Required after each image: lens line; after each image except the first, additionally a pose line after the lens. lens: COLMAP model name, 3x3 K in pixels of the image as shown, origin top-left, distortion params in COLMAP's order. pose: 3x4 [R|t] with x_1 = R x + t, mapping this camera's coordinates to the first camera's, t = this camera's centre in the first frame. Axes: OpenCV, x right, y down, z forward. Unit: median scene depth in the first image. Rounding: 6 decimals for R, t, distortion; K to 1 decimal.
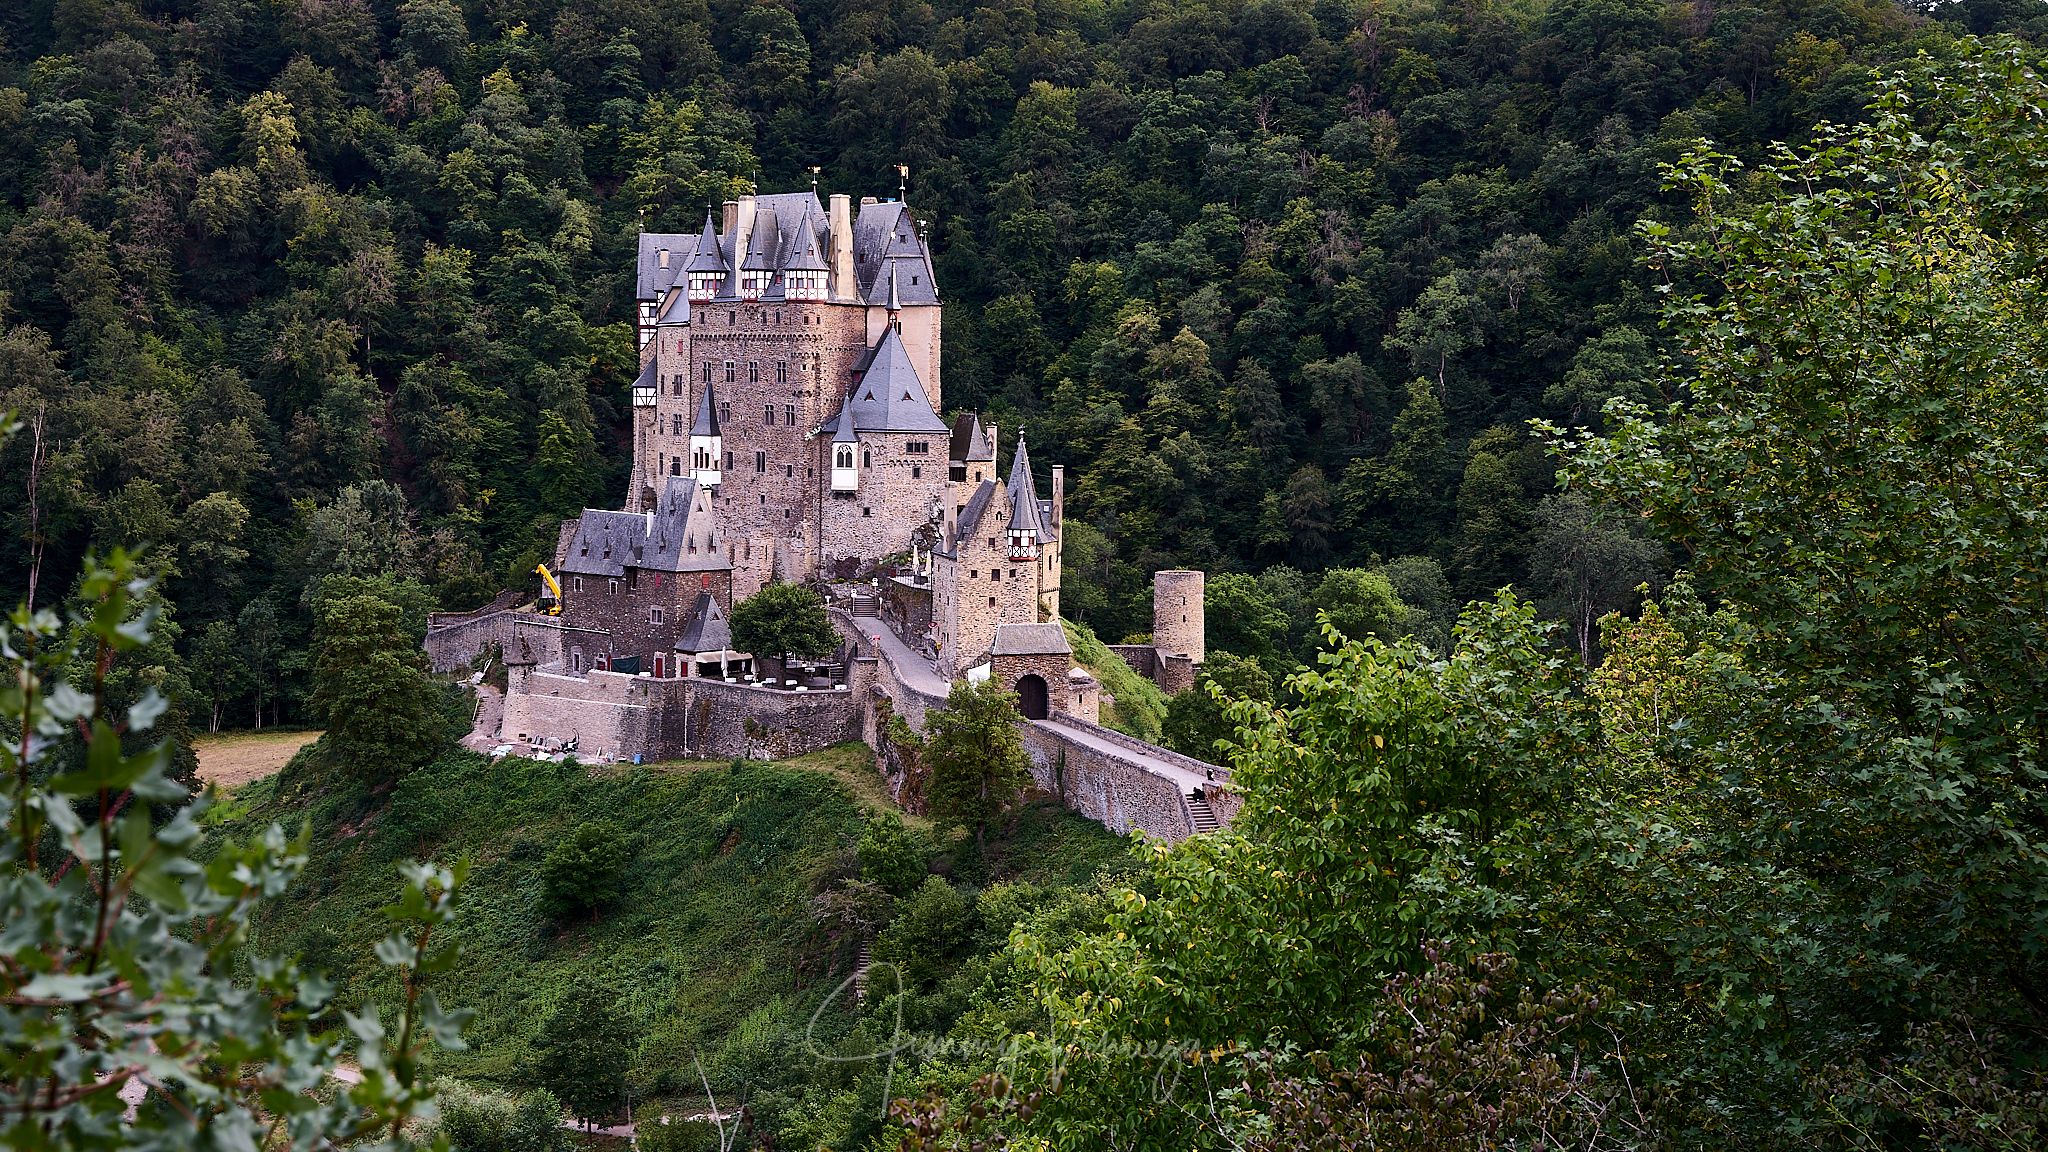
lens RADIAL K [[2590.9, 0, 946.4], [0, 2590.9, 498.6], [0, 0, 1]] dist [0.000720, 0.050825]
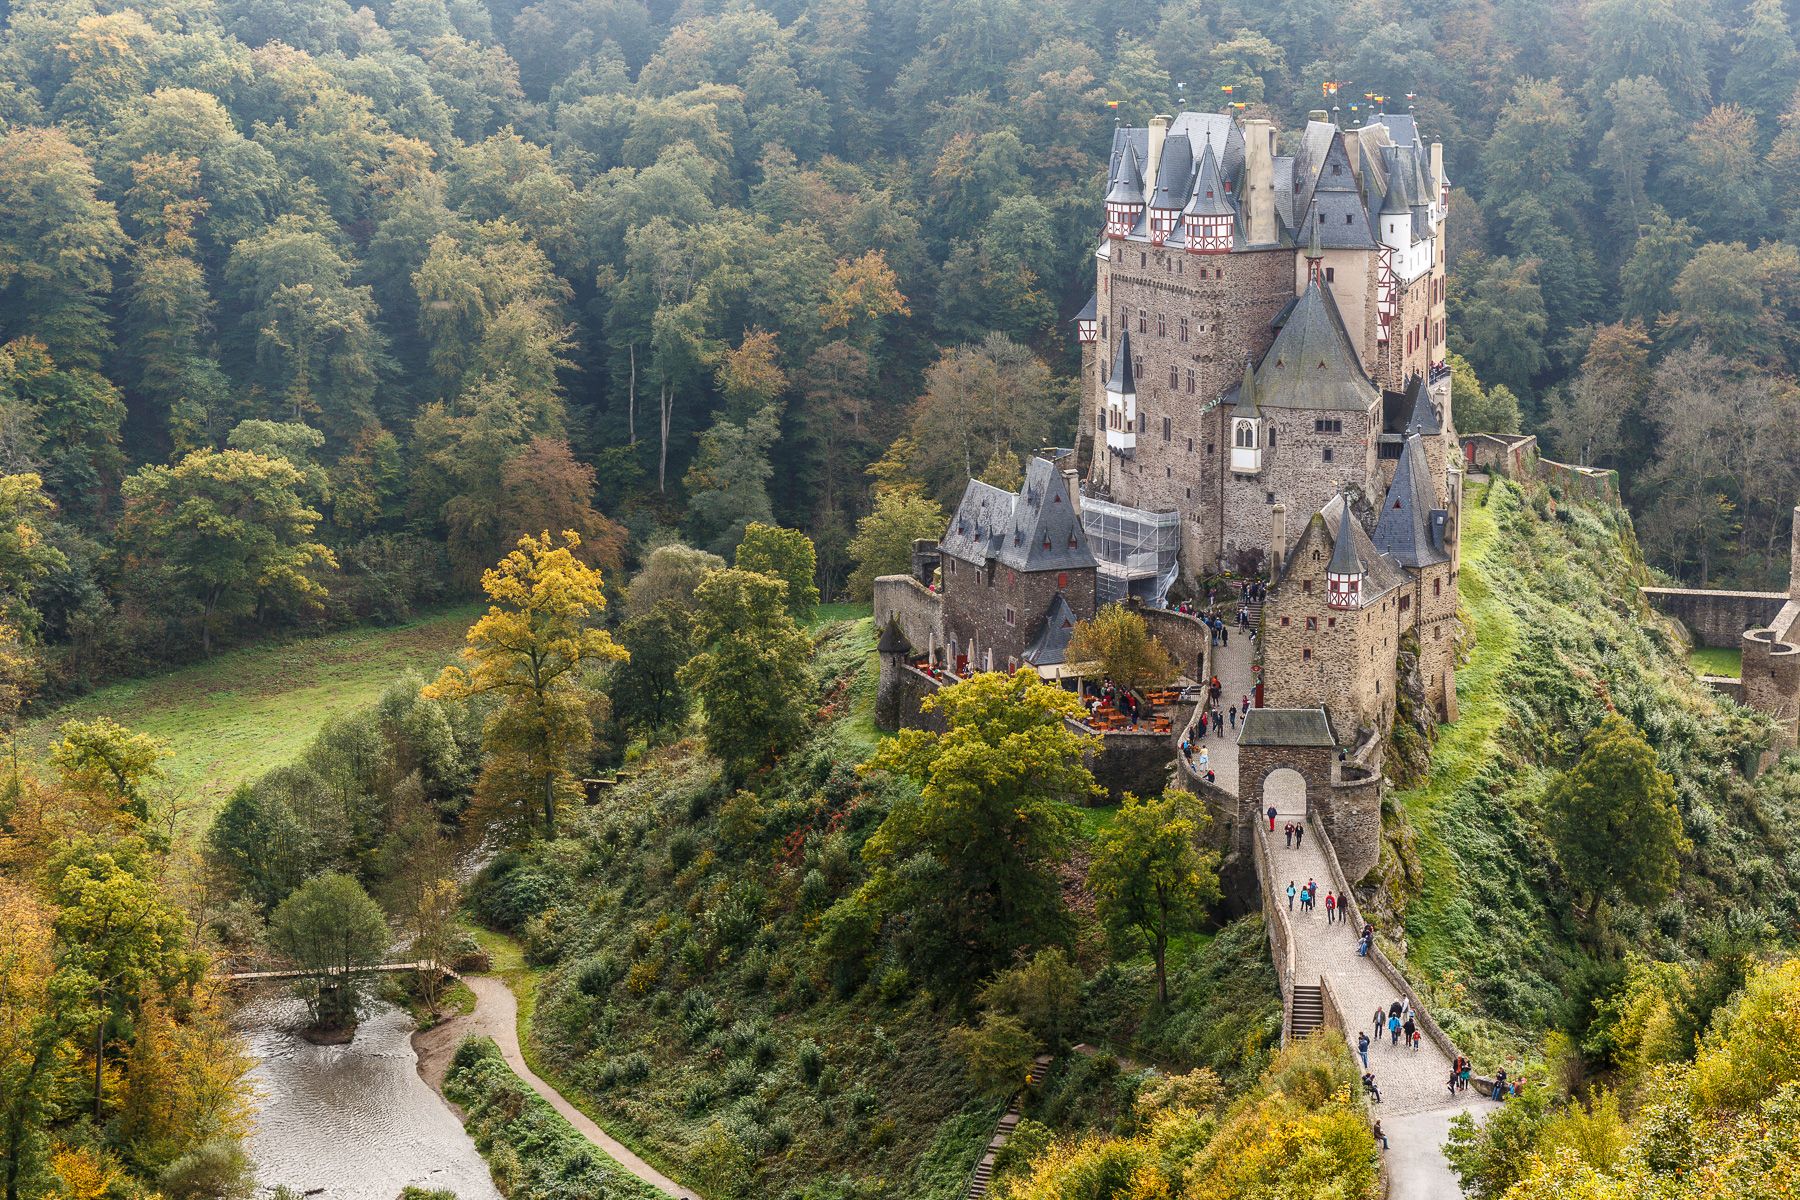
lens RADIAL K [[2947.5, 0, 904.2], [0, 2947.5, 579.1], [0, 0, 1]] dist [-0.068712, 0.089160]
pose [[0.917884, 0.056785, -0.392765, 0.152115], [0.002601, 0.988828, 0.149041, -0.071533], [0.396841, -0.137824, 0.907481, 0.038964]]
